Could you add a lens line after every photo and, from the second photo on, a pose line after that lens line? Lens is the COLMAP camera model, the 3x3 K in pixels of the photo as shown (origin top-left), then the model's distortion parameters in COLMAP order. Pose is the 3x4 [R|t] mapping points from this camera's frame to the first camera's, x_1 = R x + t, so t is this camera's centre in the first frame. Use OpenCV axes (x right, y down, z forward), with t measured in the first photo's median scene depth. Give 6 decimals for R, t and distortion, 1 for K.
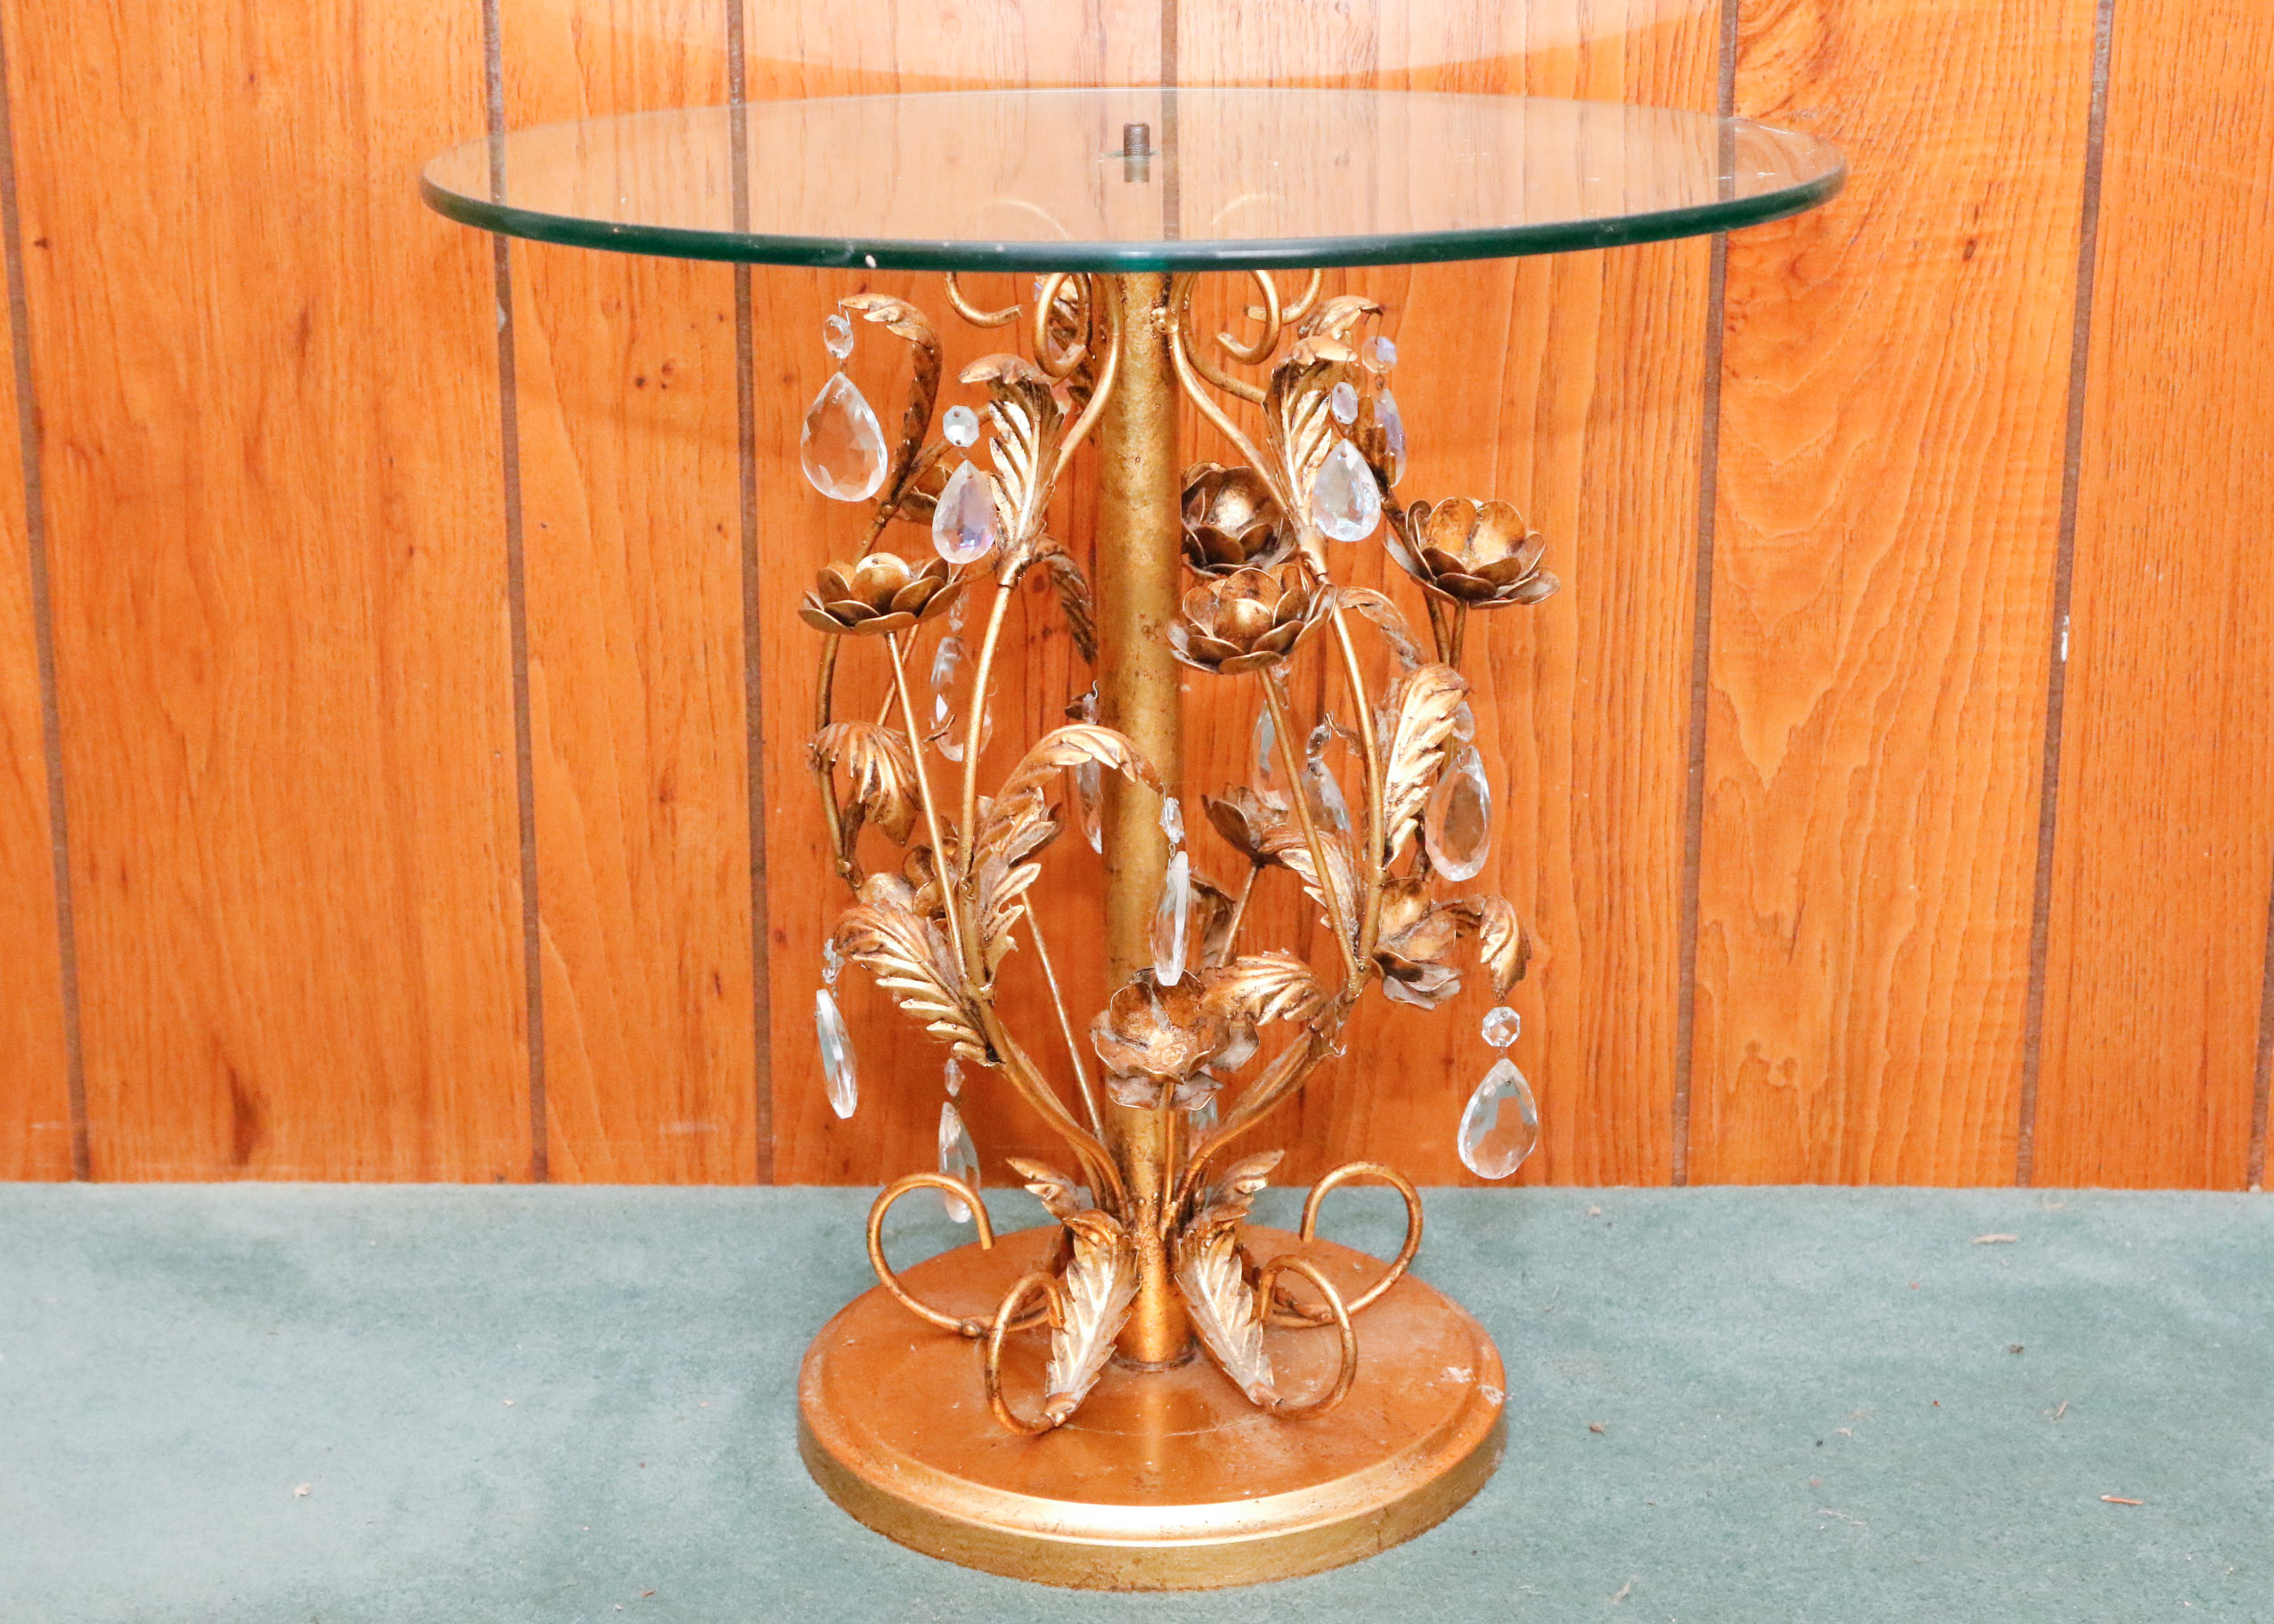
lens RADIAL K [[5566.9, 0, 1143.8], [0, 5566.9, 798.0], [0, 0, 1]] dist [0.266456, 0.000000]
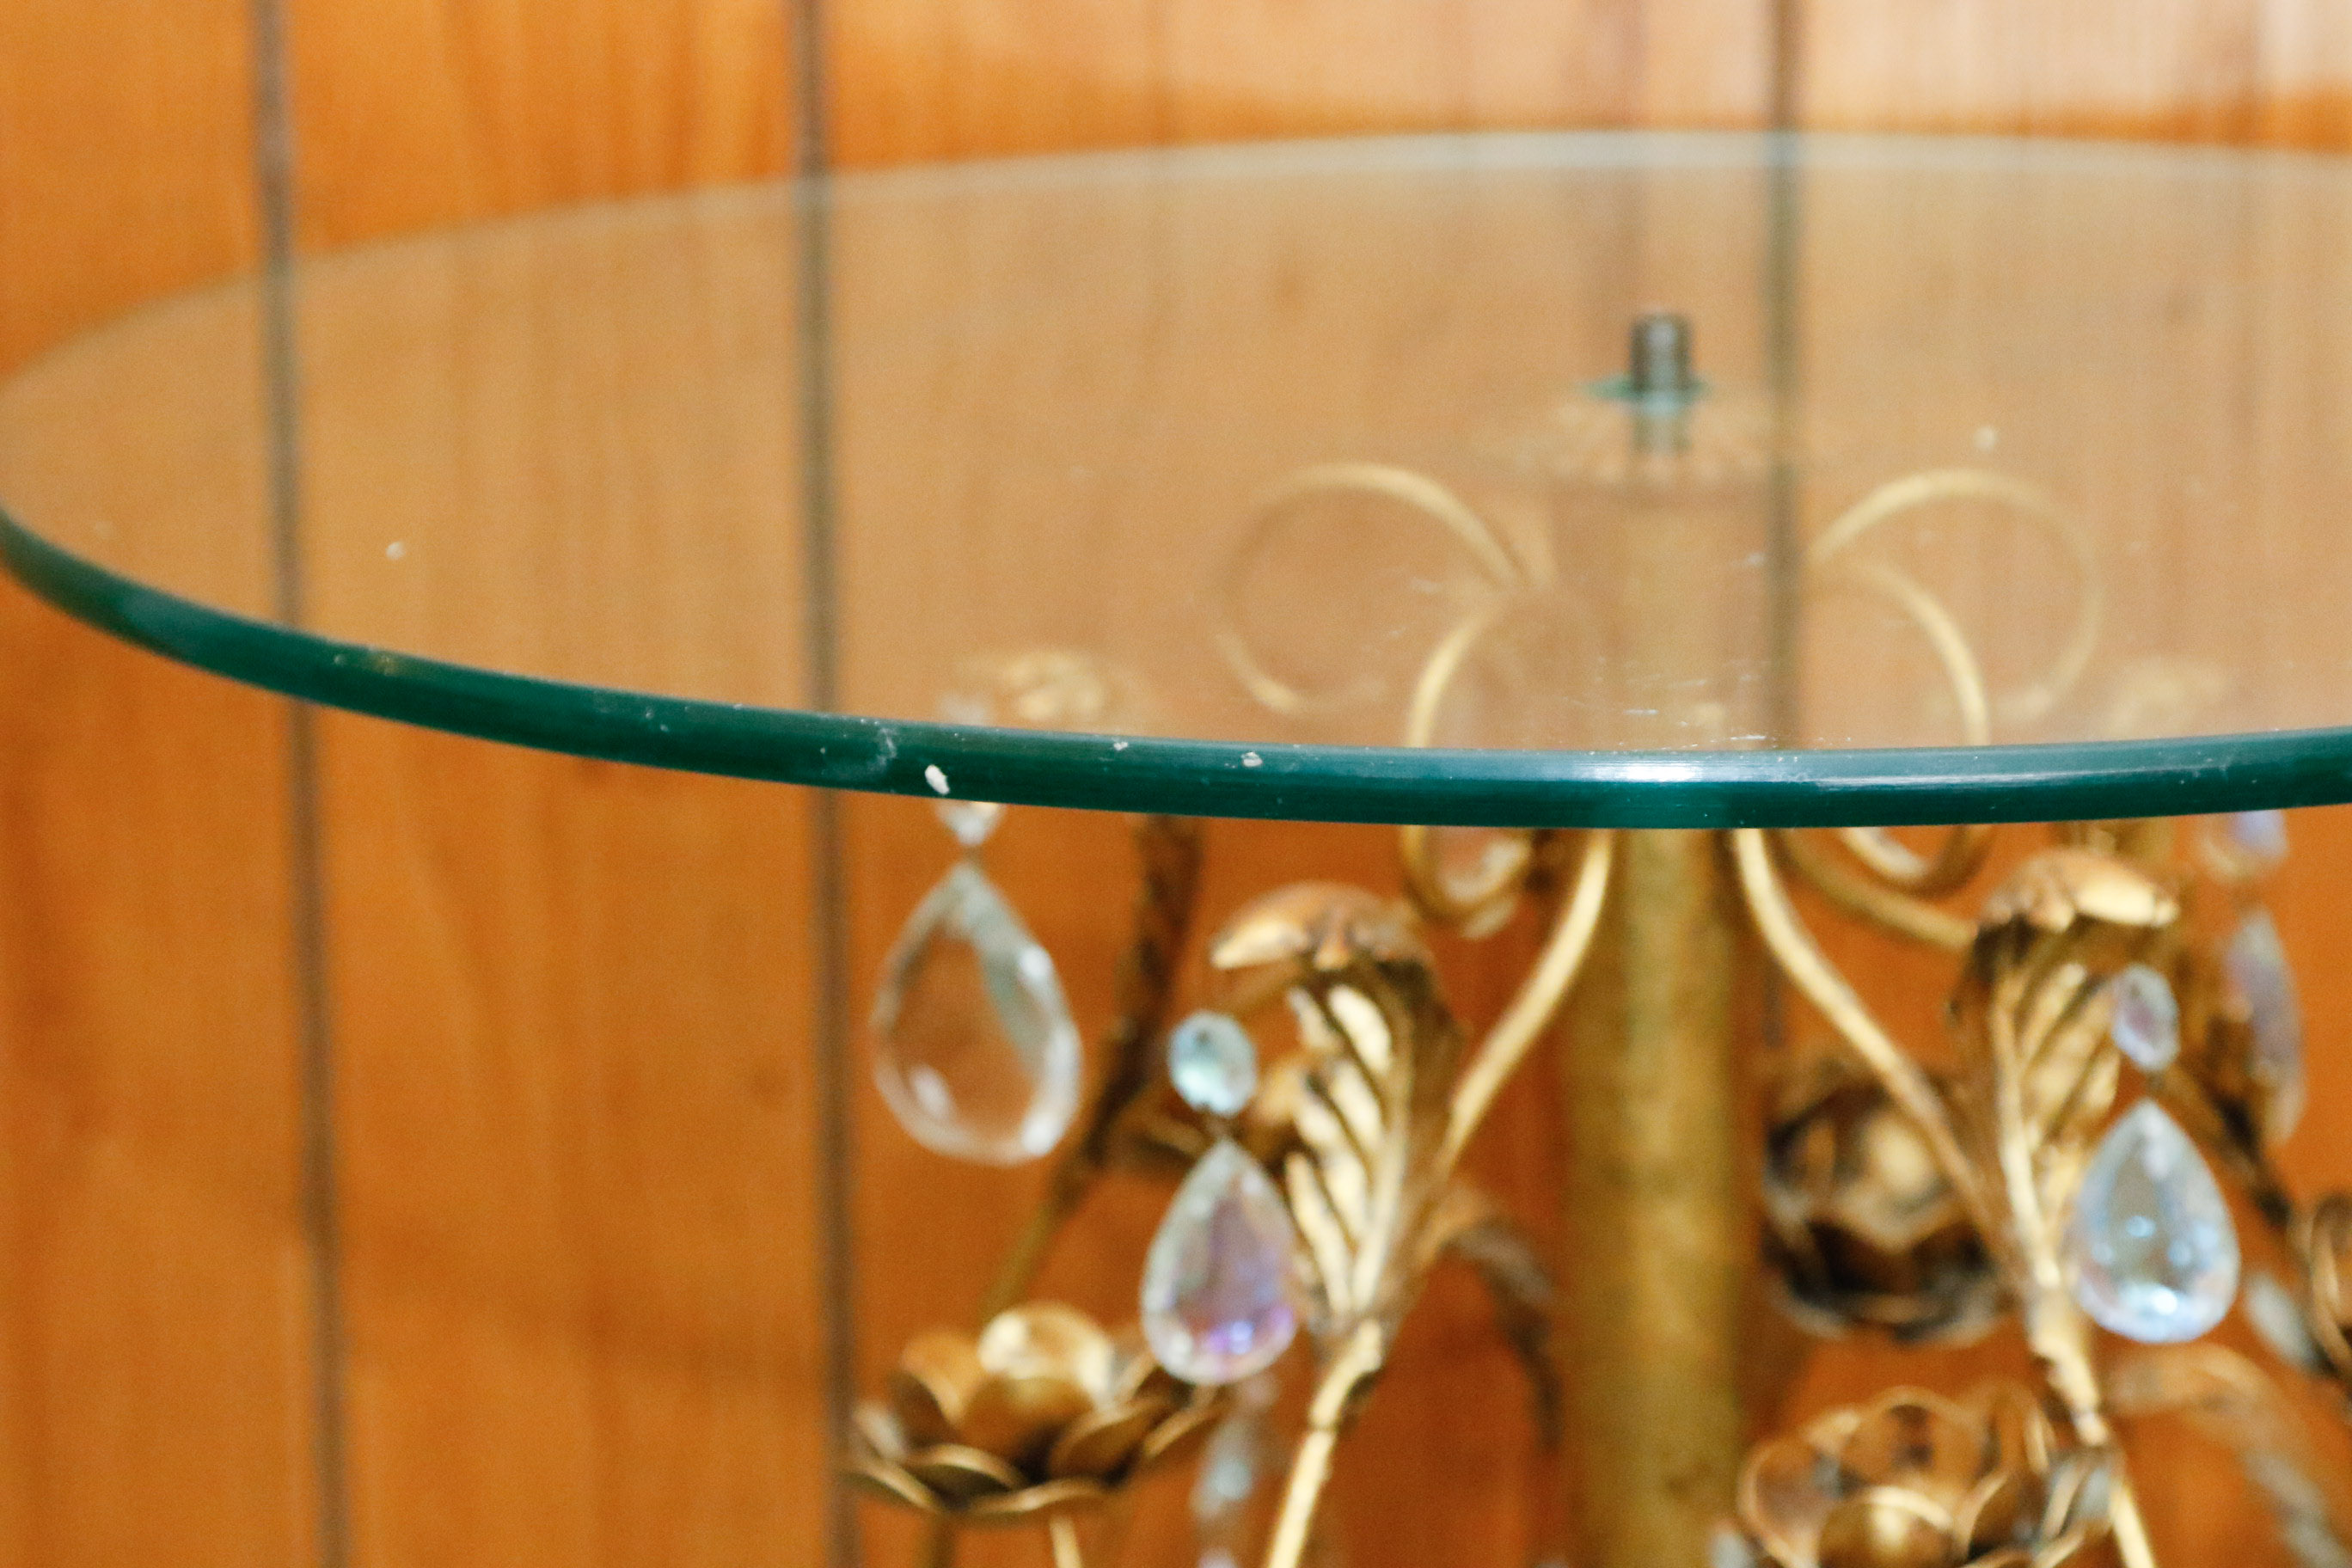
lens RADIAL K [[9260.1, 0, 1161.0], [0, 9260.1, 793.8], [0, 0, 1]] dist [0.399996, 0.000000]
pose [[0.996212, 0.017128, -0.085256, 0.021331], [-0.016688, 0.999844, 0.005866, -0.087781], [0.085343, -0.004421, 0.996342, 0.297799]]
